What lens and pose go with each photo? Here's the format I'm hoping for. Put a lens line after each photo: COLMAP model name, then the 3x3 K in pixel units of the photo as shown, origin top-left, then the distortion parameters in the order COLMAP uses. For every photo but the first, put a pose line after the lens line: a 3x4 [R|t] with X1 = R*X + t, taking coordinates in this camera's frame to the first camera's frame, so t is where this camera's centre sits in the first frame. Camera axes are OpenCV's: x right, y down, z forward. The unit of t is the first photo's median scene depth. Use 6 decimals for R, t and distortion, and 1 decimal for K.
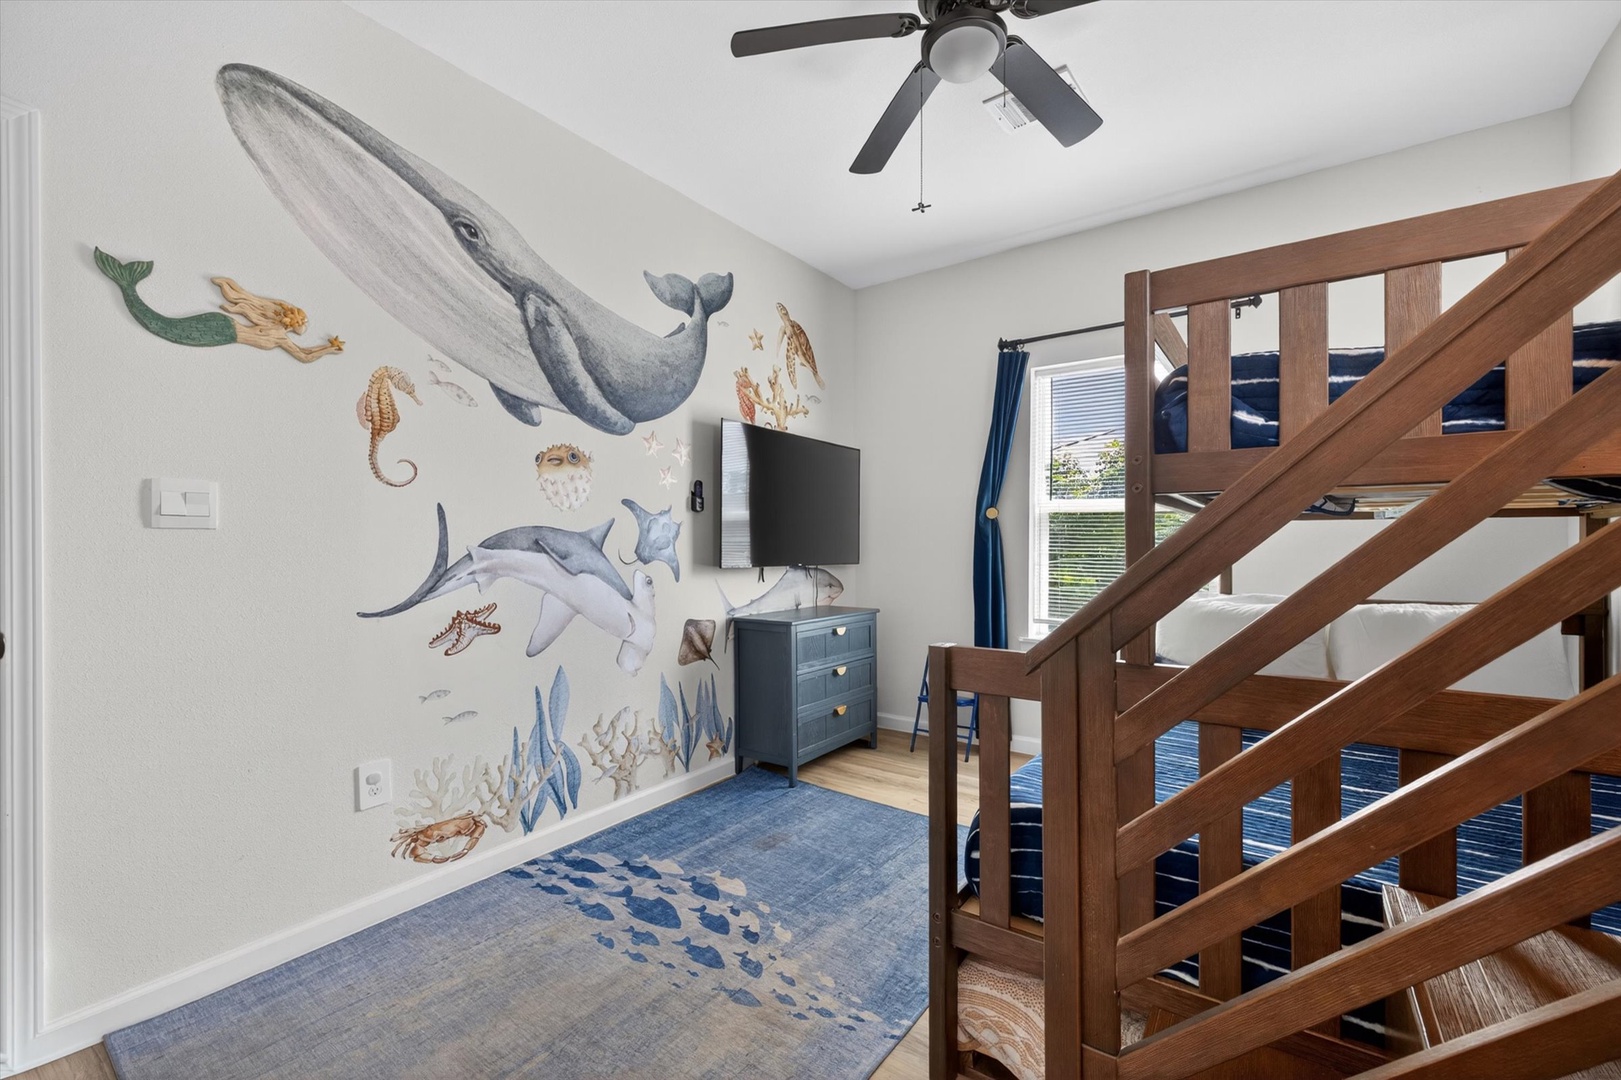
lens RADIAL K [[703.4, 0, 811.6], [0, 703.4, 543.4], [0, 0, 1]] dist [0.005569, -0.002086]
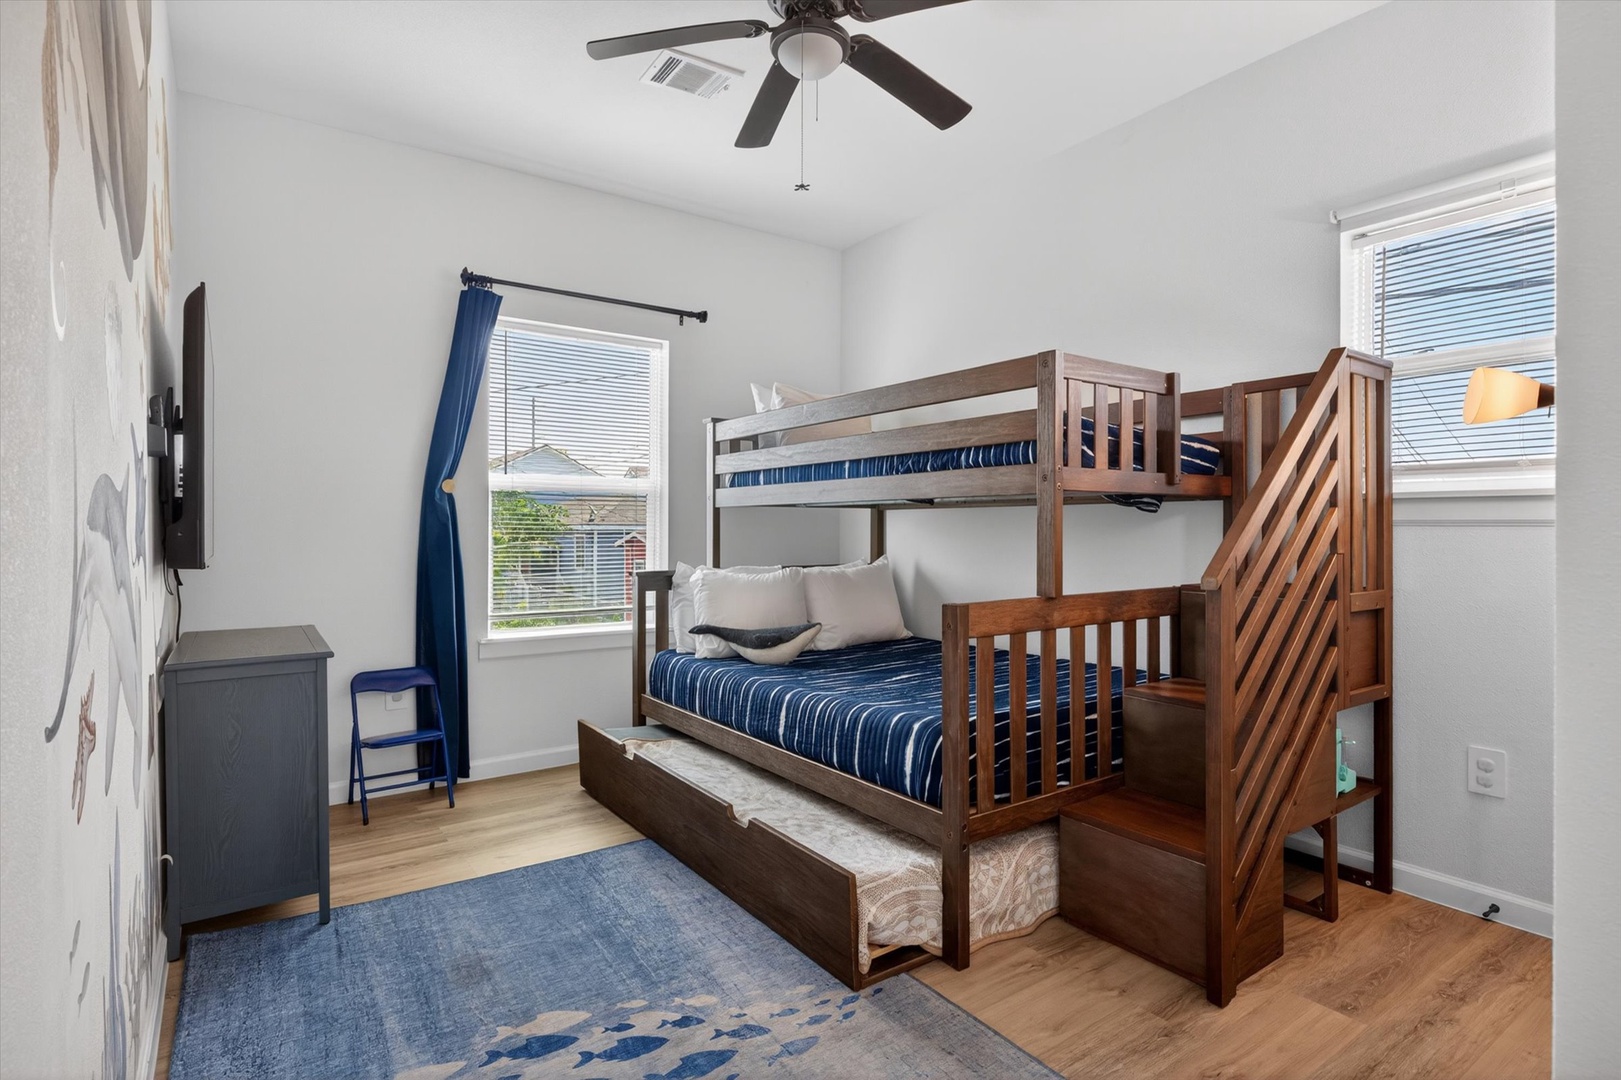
lens RADIAL K [[866.2, 0, 806.6], [0, 866.2, 532.1], [0, 0, 1]] dist [0.000122, -0.002075]
pose [[0.293074, -0.005062, 0.956076, -0.824210], [0.002908, 0.999986, 0.004403, 0.007955], [-0.956085, 0.001490, 0.293085, 0.506499]]
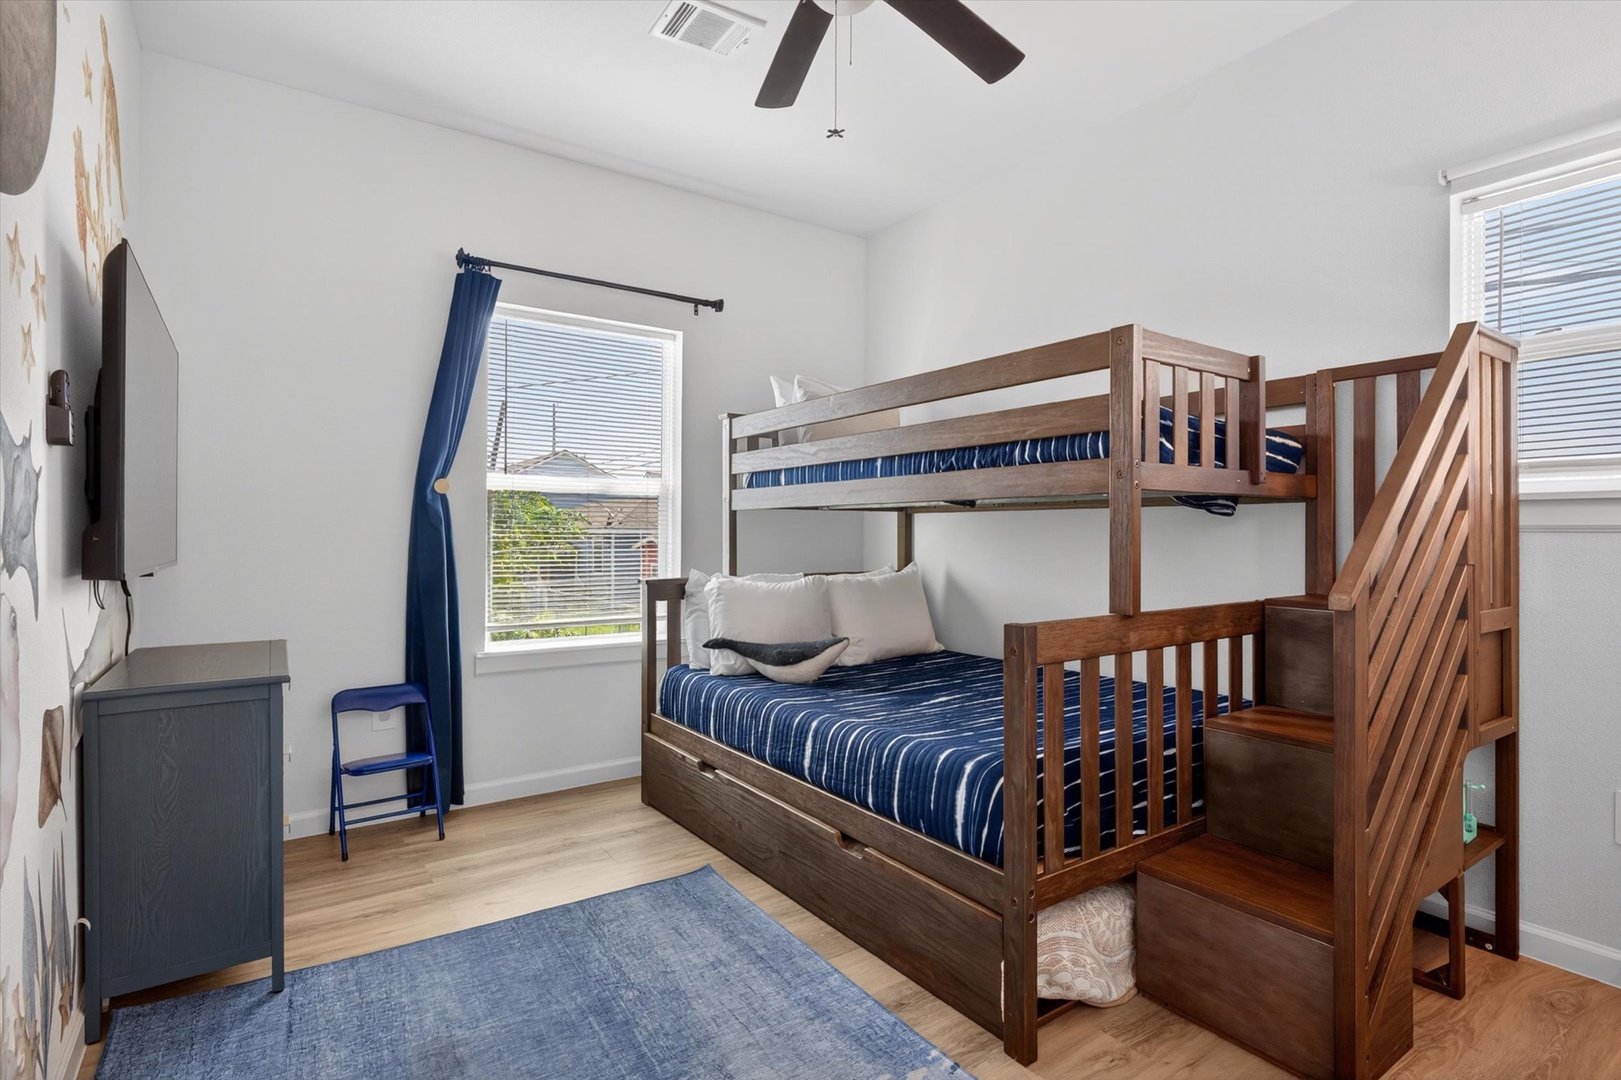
lens RADIAL K [[826.1, 0, 806.6], [0, 826.1, 535.2], [0, 0, 1]] dist [-0.010140, 0.000734]
pose [[0.304829, -0.003163, 0.952402, -0.647829], [0.000559, 0.999995, 0.003142, 0.007411], [-0.952407, -0.000426, 0.304829, 0.584971]]
